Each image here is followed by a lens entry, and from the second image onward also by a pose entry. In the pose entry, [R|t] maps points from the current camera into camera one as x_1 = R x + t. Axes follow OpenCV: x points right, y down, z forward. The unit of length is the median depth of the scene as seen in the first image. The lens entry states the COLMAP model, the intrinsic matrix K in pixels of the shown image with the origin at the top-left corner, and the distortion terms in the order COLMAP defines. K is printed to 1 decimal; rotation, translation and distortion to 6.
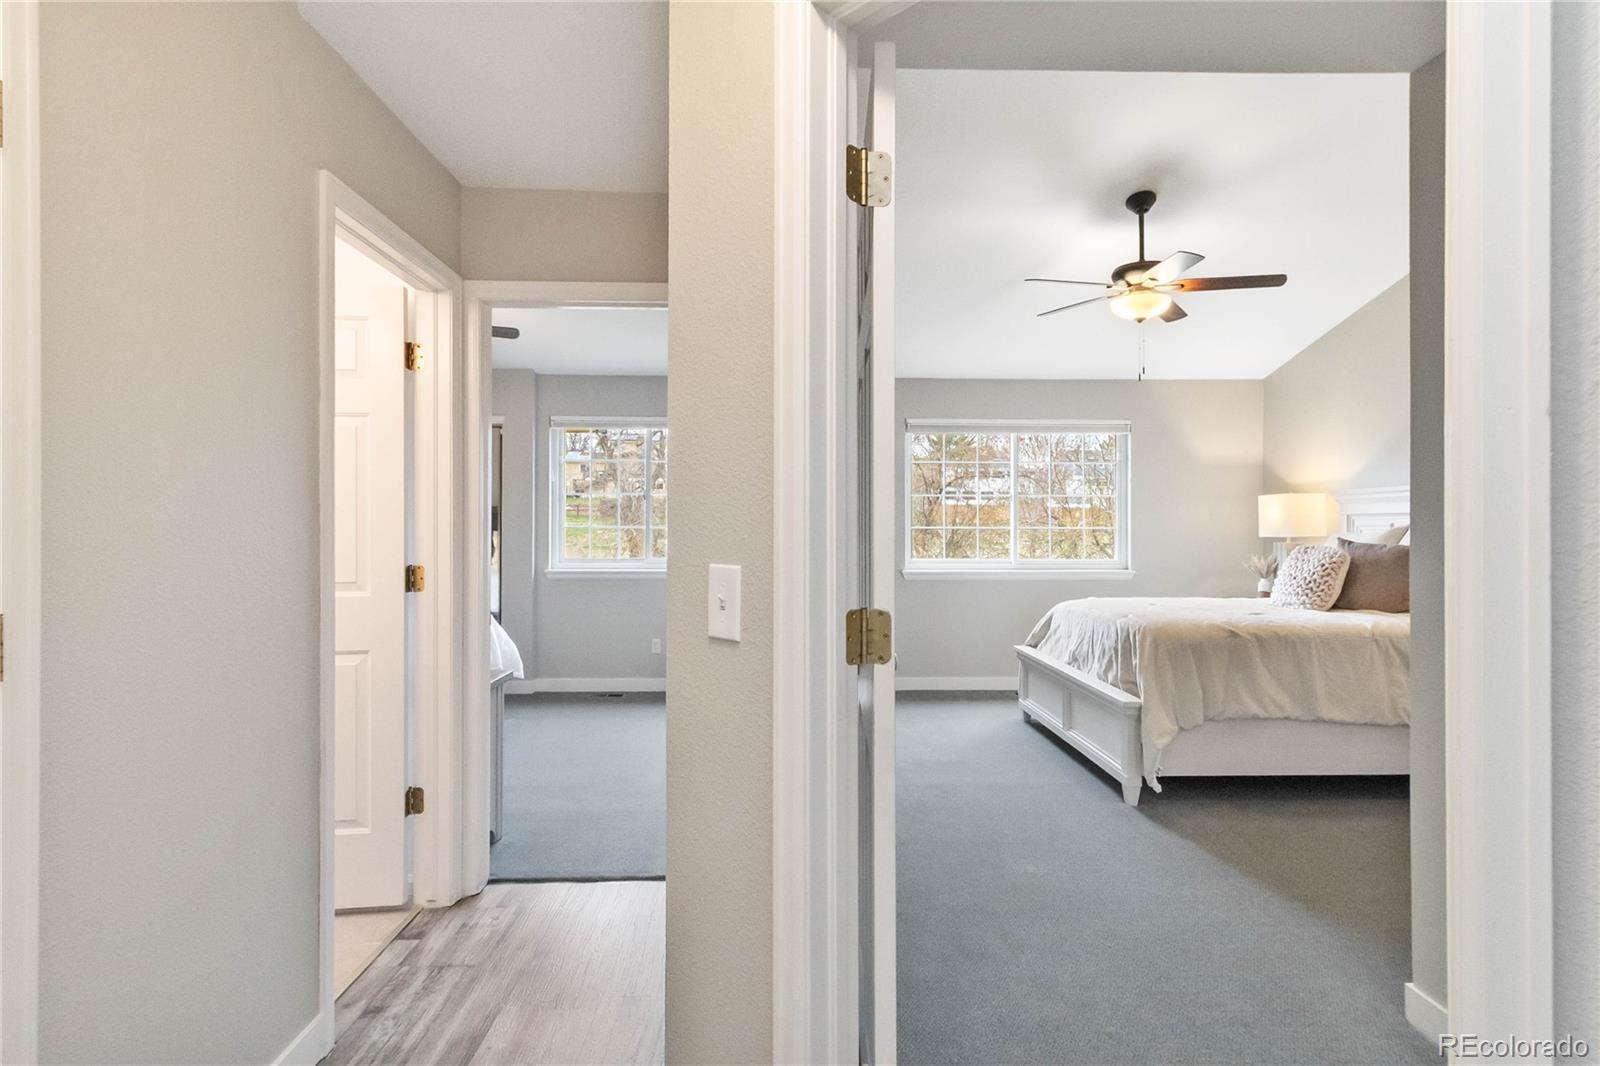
lens RADIAL K [[748.6, 0, 817.3], [0, 748.6, 525.2], [0, 0, 1]] dist [0.000637, -0.000120]
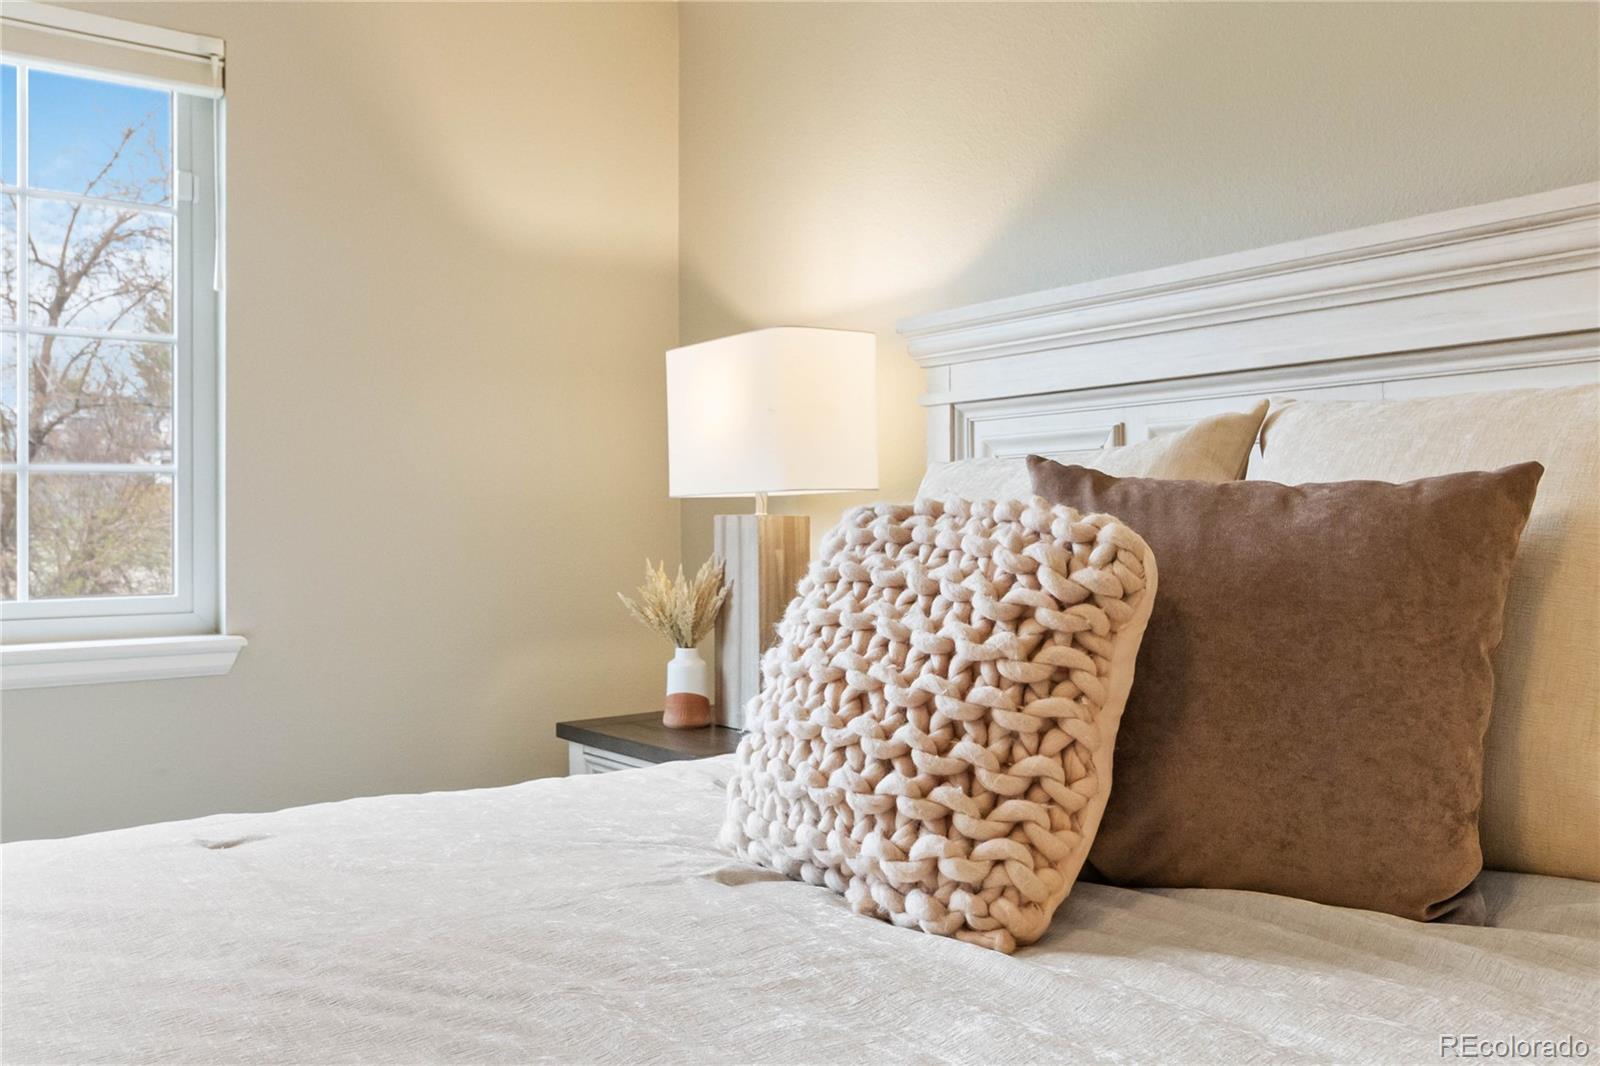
lens RADIAL K [[1354.9, 0, 805.0], [0, 1354.9, 490.2], [0, 0, 1]] dist [-0.003213, -0.000370]
pose [[0.807476, 0.002076, 0.589896, 0.475951], [0.010429, 0.999787, -0.017795, 0.031964], [-0.589808, 0.020521, 0.807283, 0.804079]]
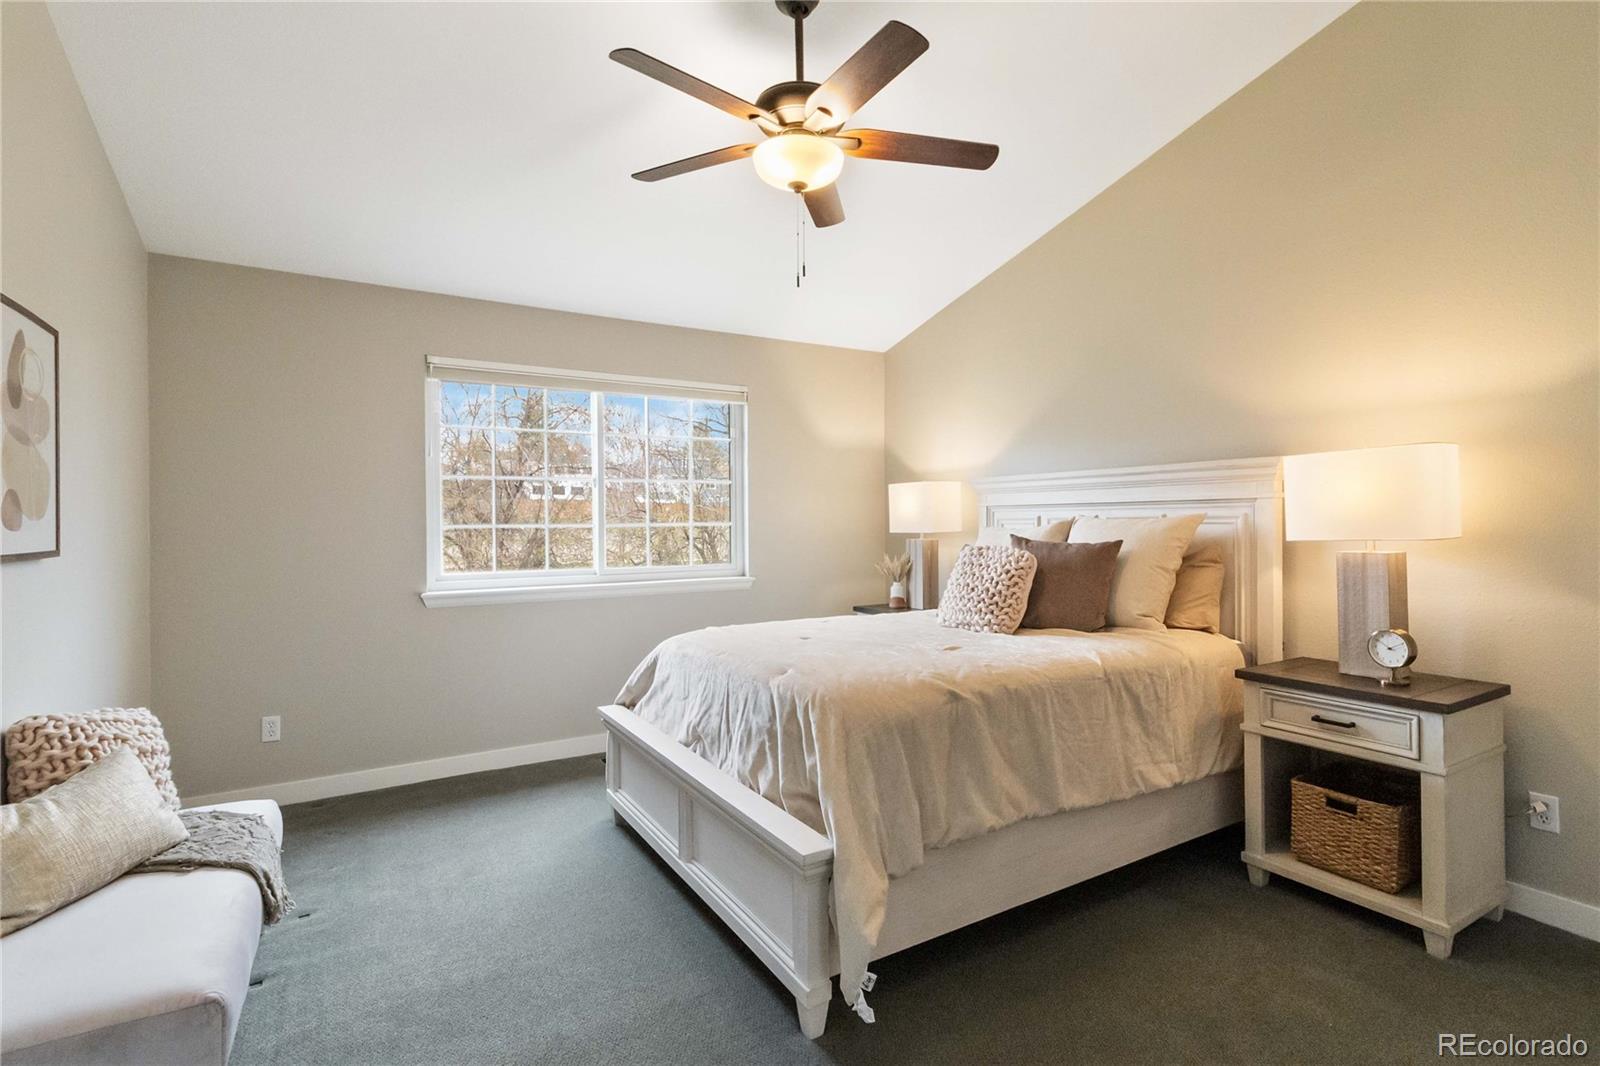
lens RADIAL K [[748.6, 0, 817.3], [0, 748.6, 525.2], [0, 0, 1]] dist [0.000637, -0.000120]
pose [[0.859540, -0.009476, 0.510980, 0.124807], [0.006032, 0.999947, 0.008397, -0.001124], [-0.511033, -0.004135, 0.859551, 0.451910]]
